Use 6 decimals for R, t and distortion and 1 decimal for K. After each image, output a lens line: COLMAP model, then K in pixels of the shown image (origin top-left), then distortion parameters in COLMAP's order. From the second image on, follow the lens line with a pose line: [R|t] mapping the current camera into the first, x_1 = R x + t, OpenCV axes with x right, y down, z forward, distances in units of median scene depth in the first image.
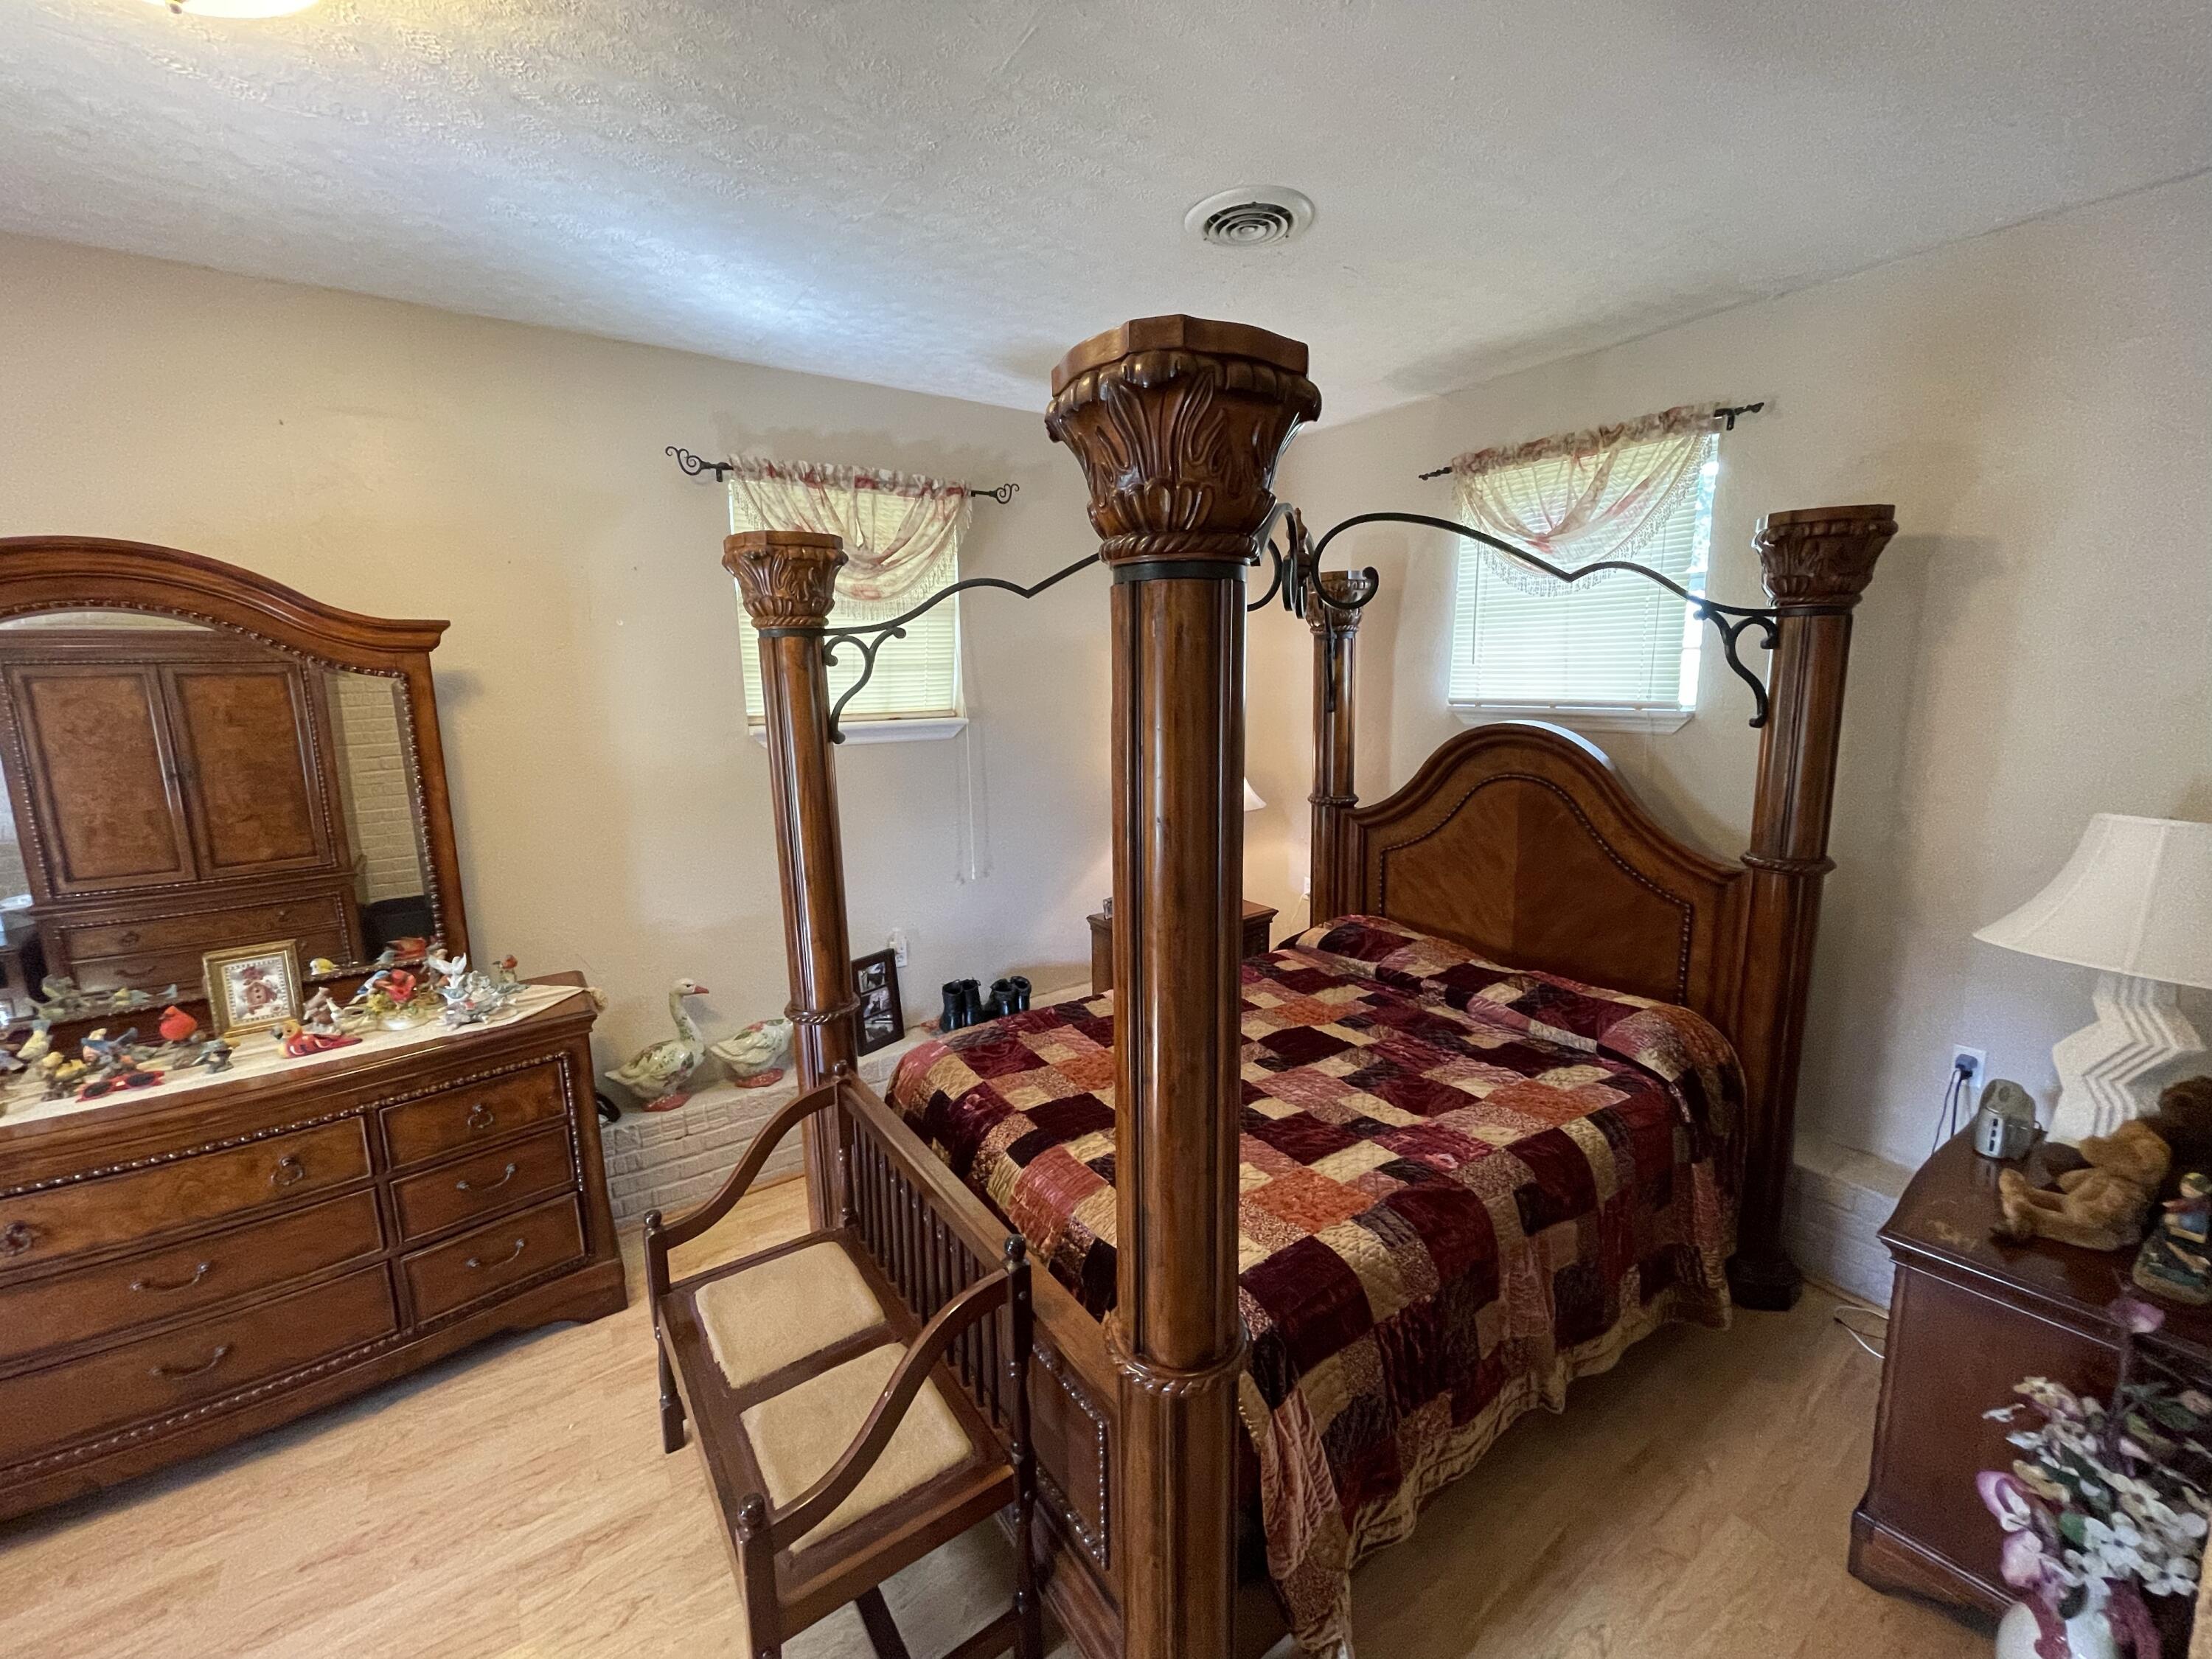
lens RADIAL K [[901.9, 0, 1111.1], [0, 901.9, 815.7], [0, 0, 1]] dist [-0.002109, 0.000303]
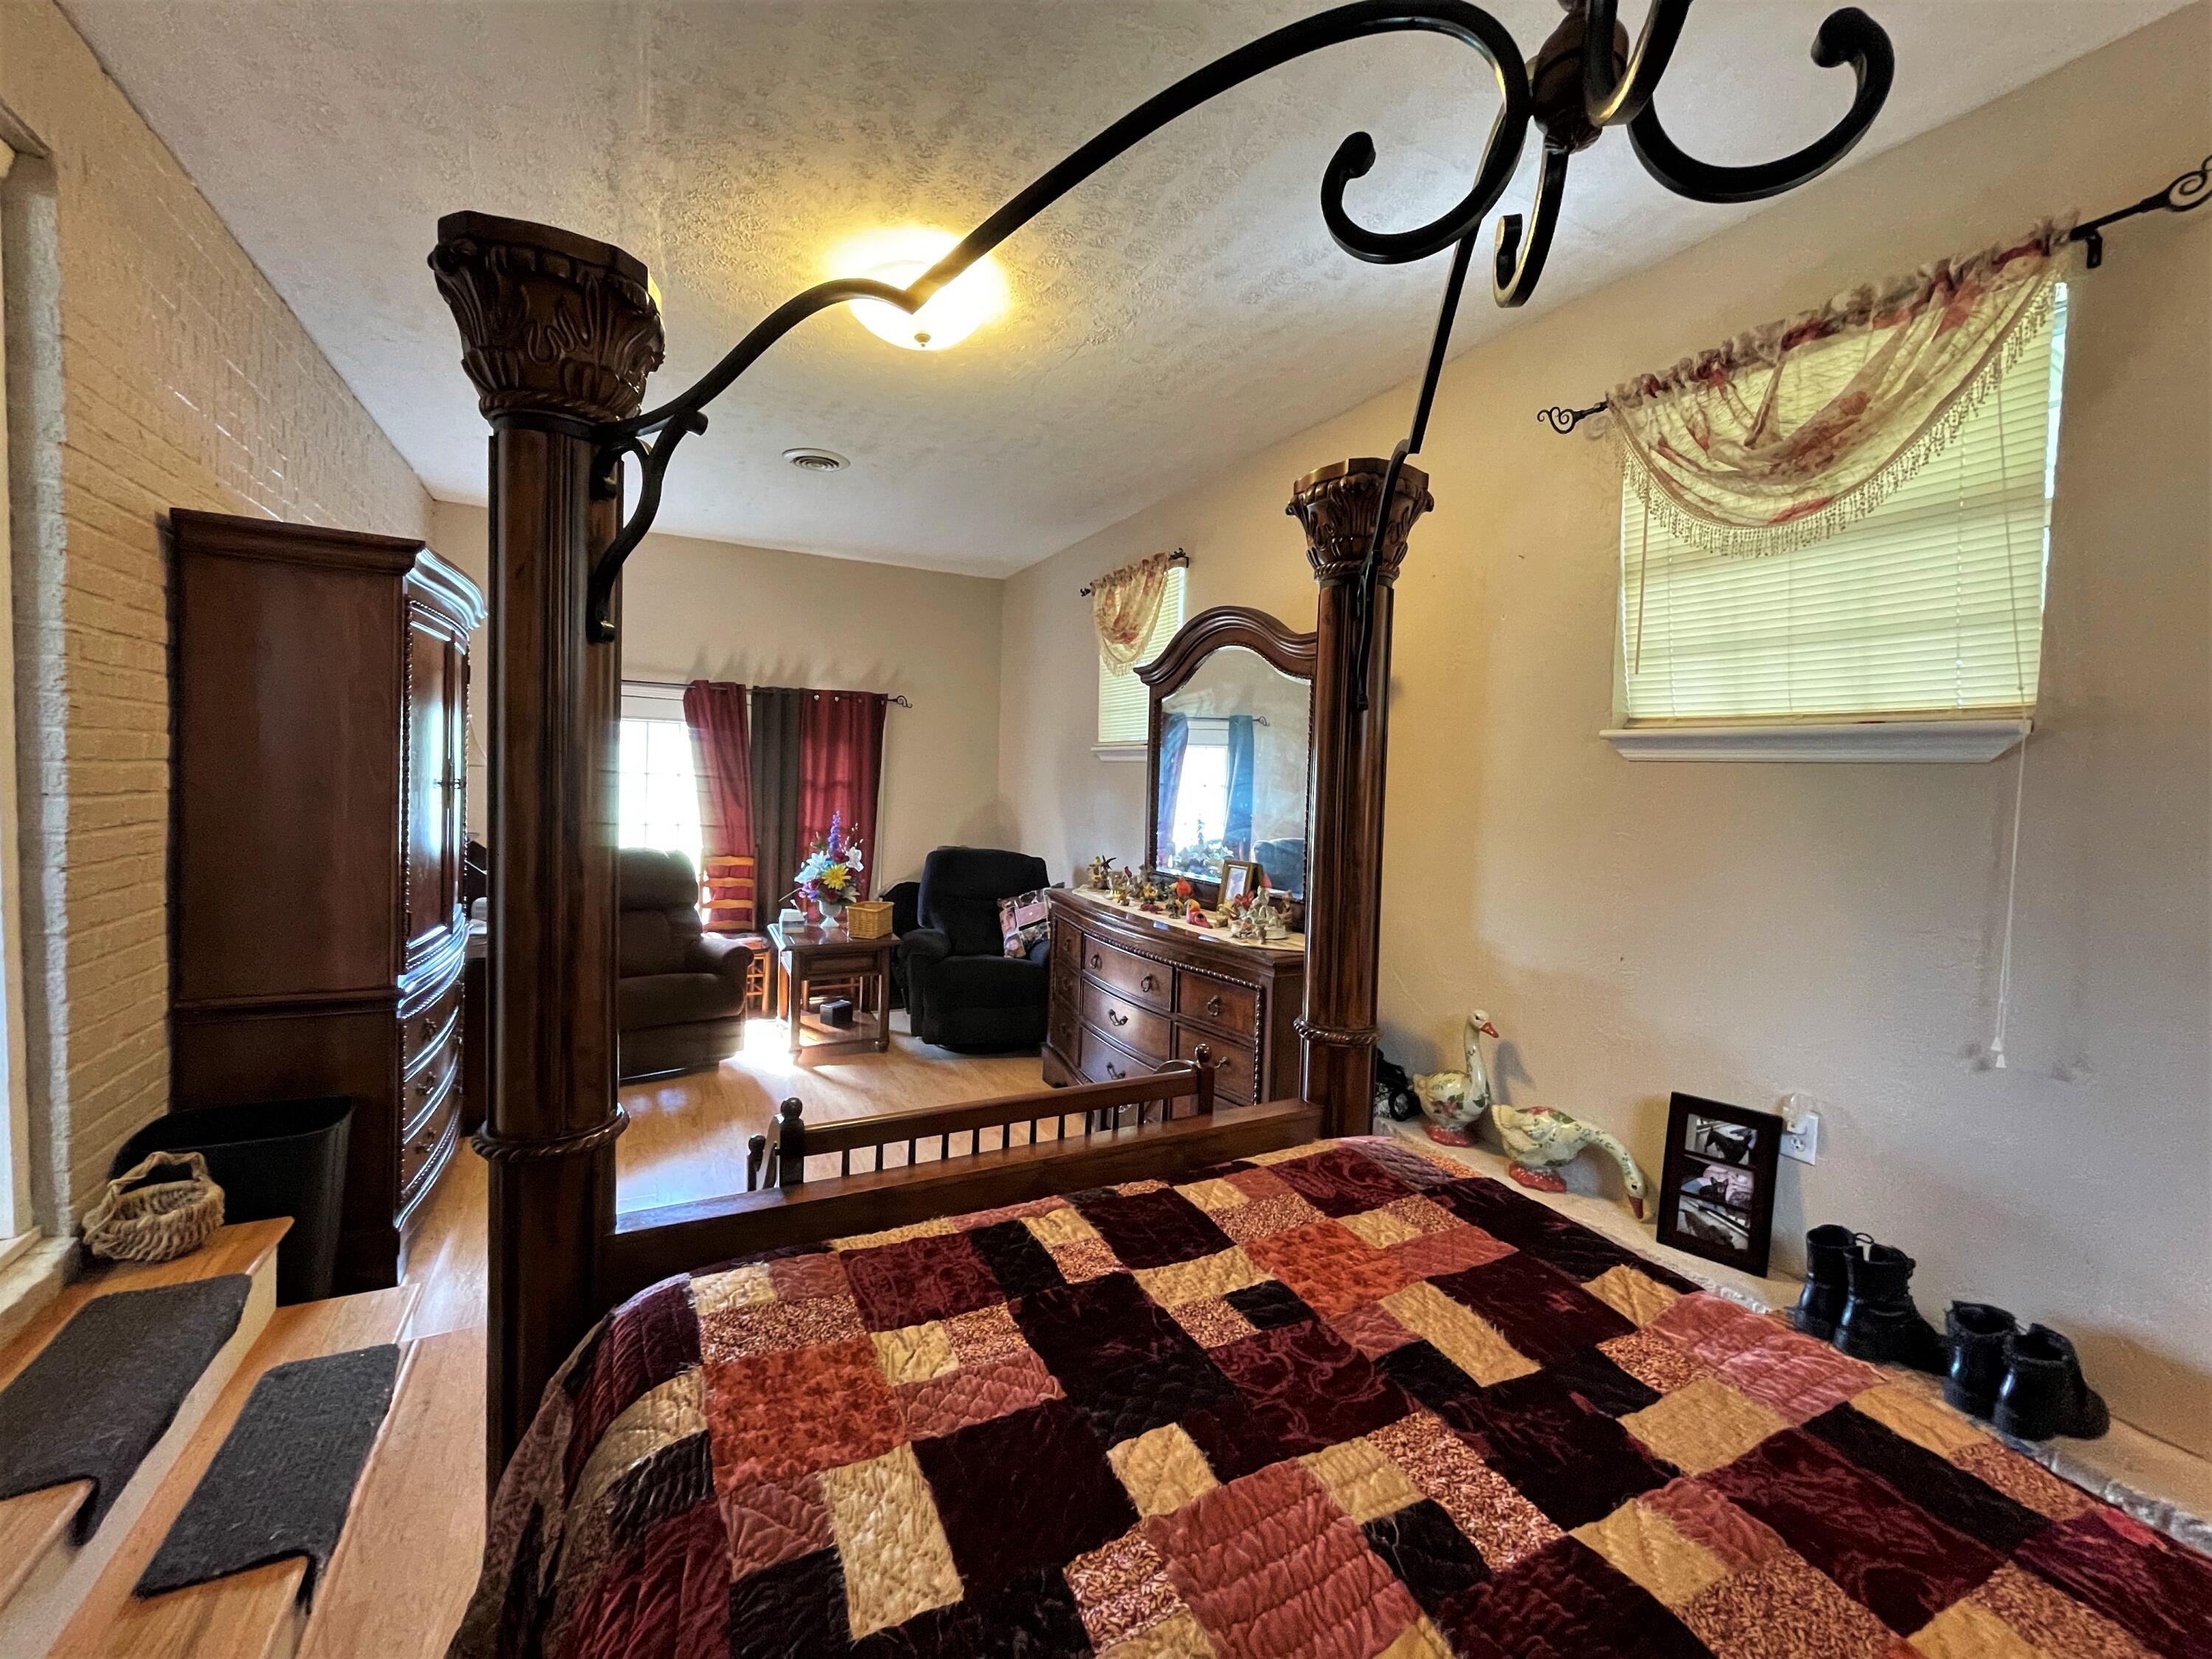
lens RADIAL K [[901.9, 0, 1111.1], [0, 901.9, 815.7], [0, 0, 1]] dist [-0.002109, 0.000303]
pose [[-0.129887, 0.055817, -0.989956, 0.545690], [-0.192511, 0.977995, 0.080401, -0.008684], [0.972661, 0.201021, -0.116284, 0.887655]]
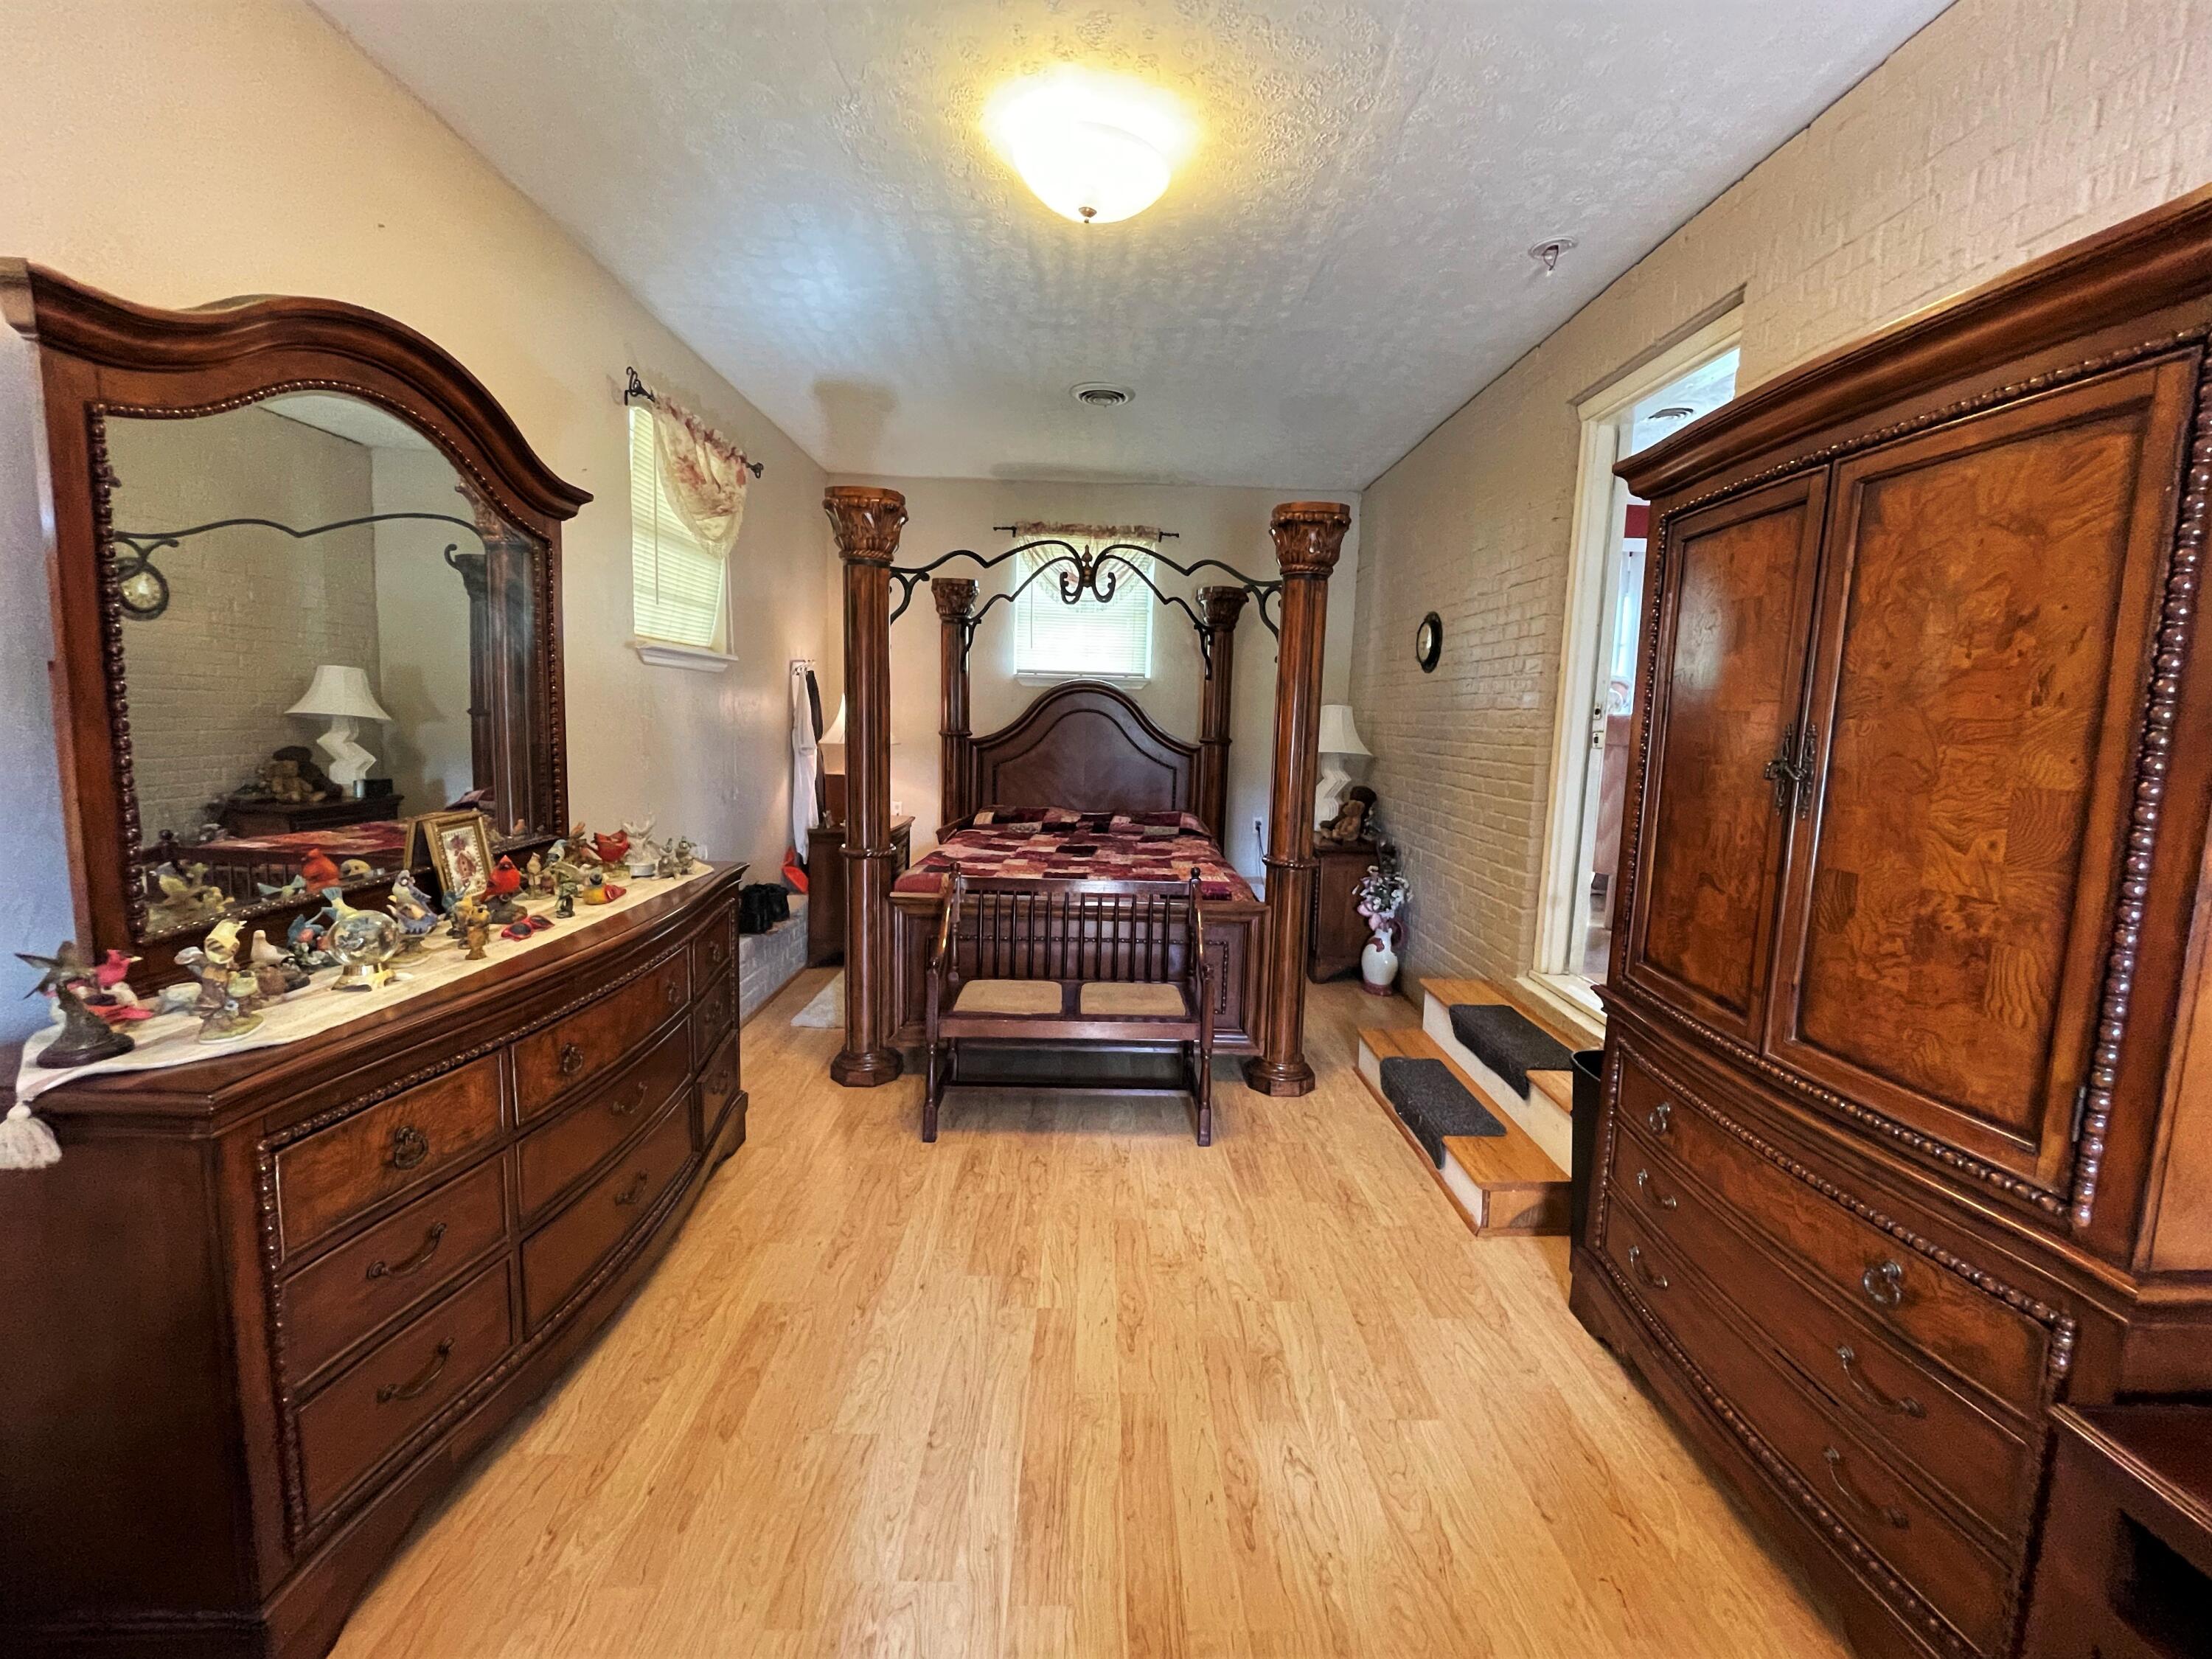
lens RADIAL K [[901.9, 0, 1111.1], [0, 901.9, 815.7], [0, 0, 1]] dist [-0.002109, 0.000303]
pose [[0.559718, -0.061131, 0.826425, -1.249920], [0.095616, 0.995379, 0.008869, 0.189952], [-0.823148, 0.074055, 0.562977, -0.038355]]
